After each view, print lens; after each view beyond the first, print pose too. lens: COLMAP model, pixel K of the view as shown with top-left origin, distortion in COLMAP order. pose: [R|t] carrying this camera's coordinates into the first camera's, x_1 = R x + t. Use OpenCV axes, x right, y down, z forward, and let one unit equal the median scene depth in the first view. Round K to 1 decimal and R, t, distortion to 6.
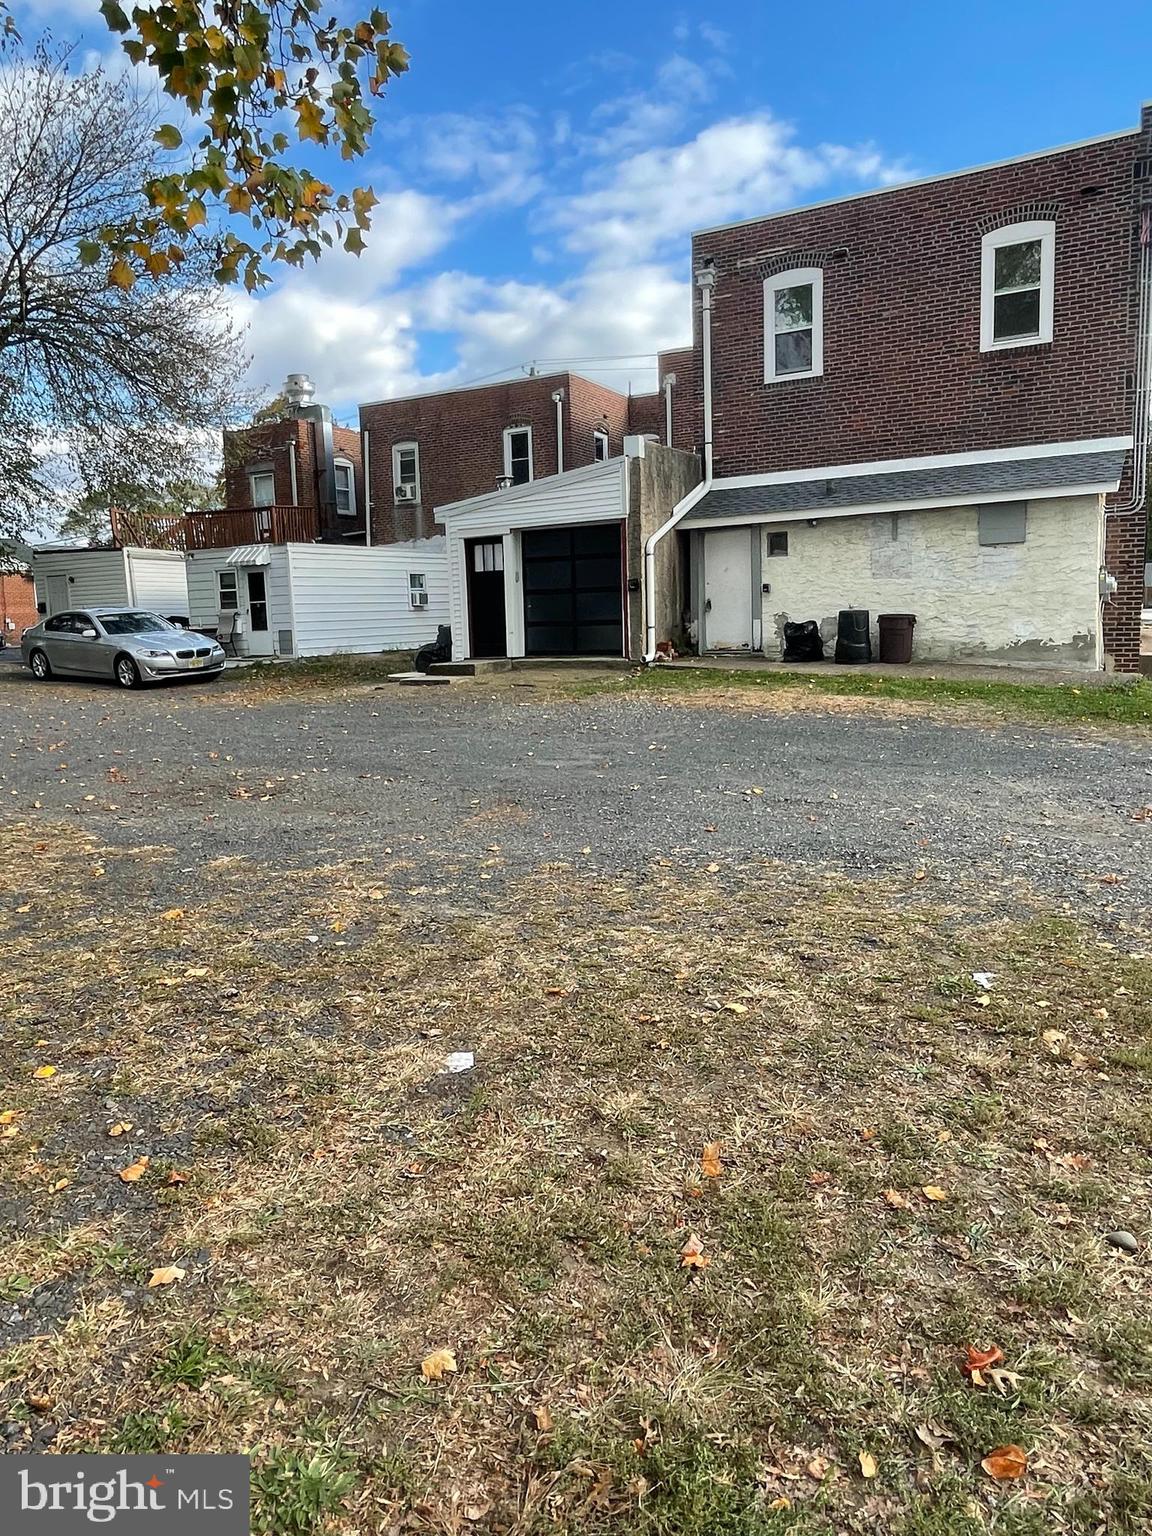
lens RADIAL K [[1034.0, 0, 576.0], [0, 1034.0, 768.0], [0, 0, 1]] dist [-0.002371, -0.001643]
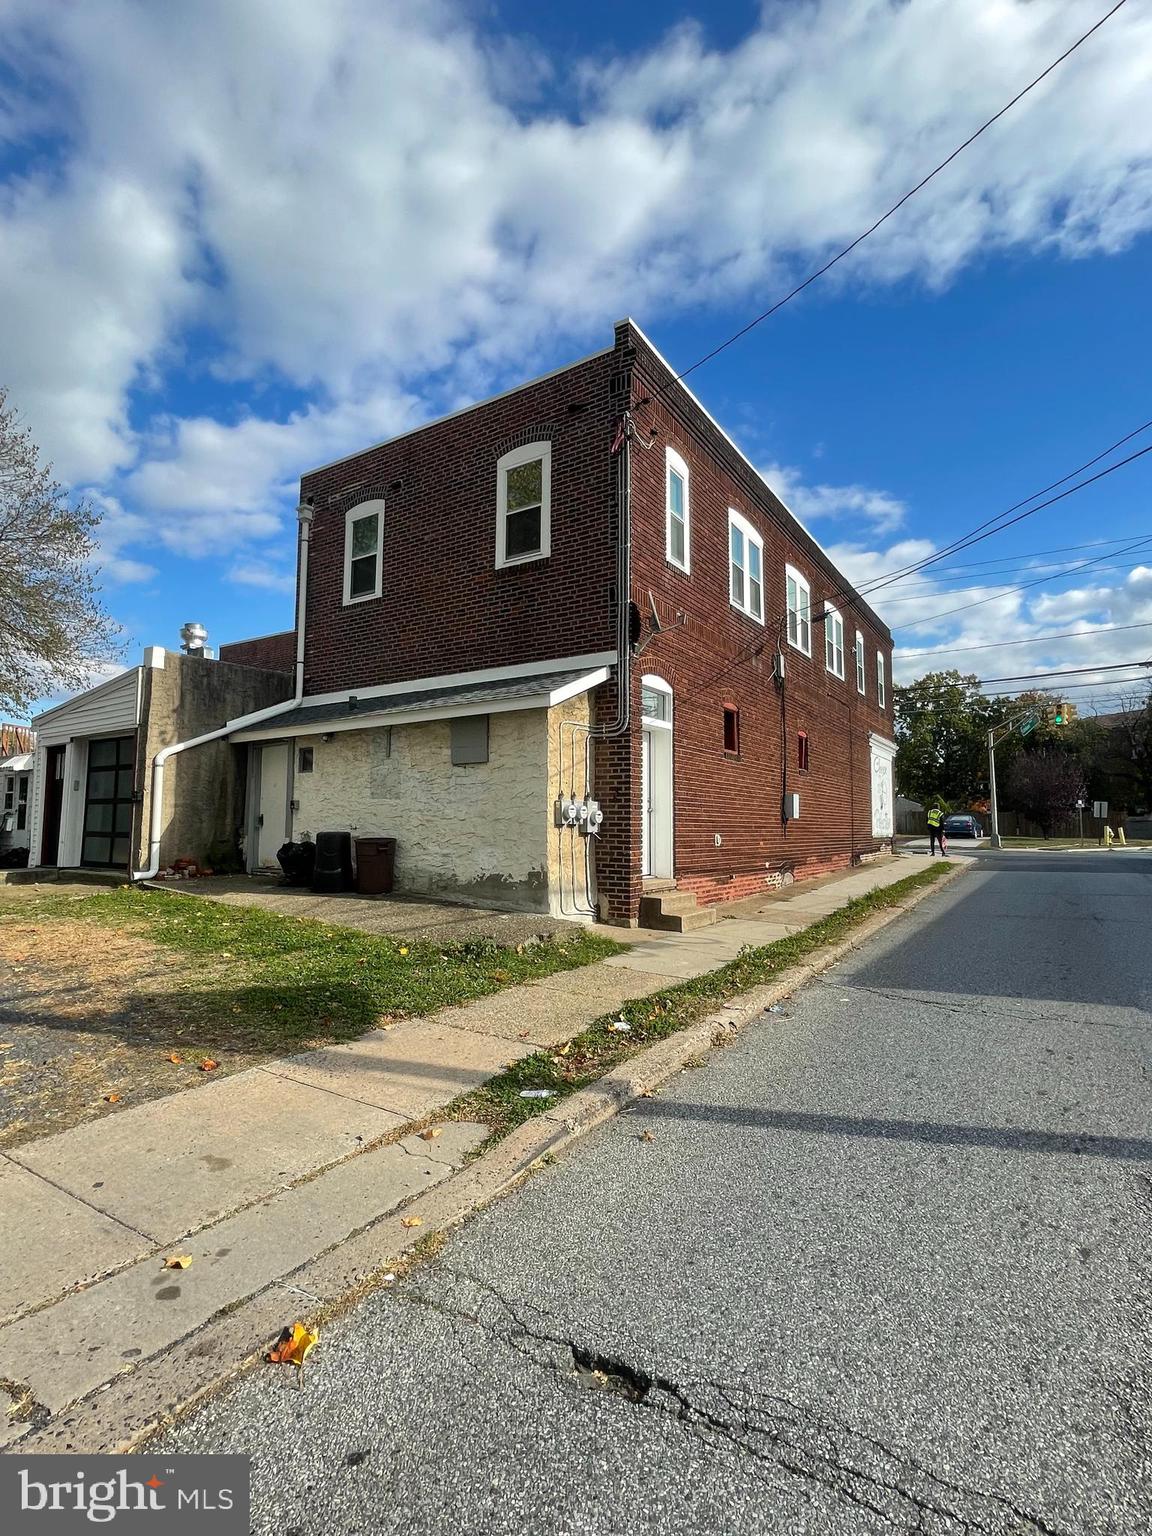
lens RADIAL K [[771.7, 0, 576.0], [0, 771.7, 768.0], [0, 0, 1]] dist [-0.000384, -0.000029]
pose [[0.996950, 0.031205, -0.071535, 0.524954], [-0.046048, 0.975233, -0.216334, -0.071610], [0.063013, 0.218968, 0.973695, 0.348185]]
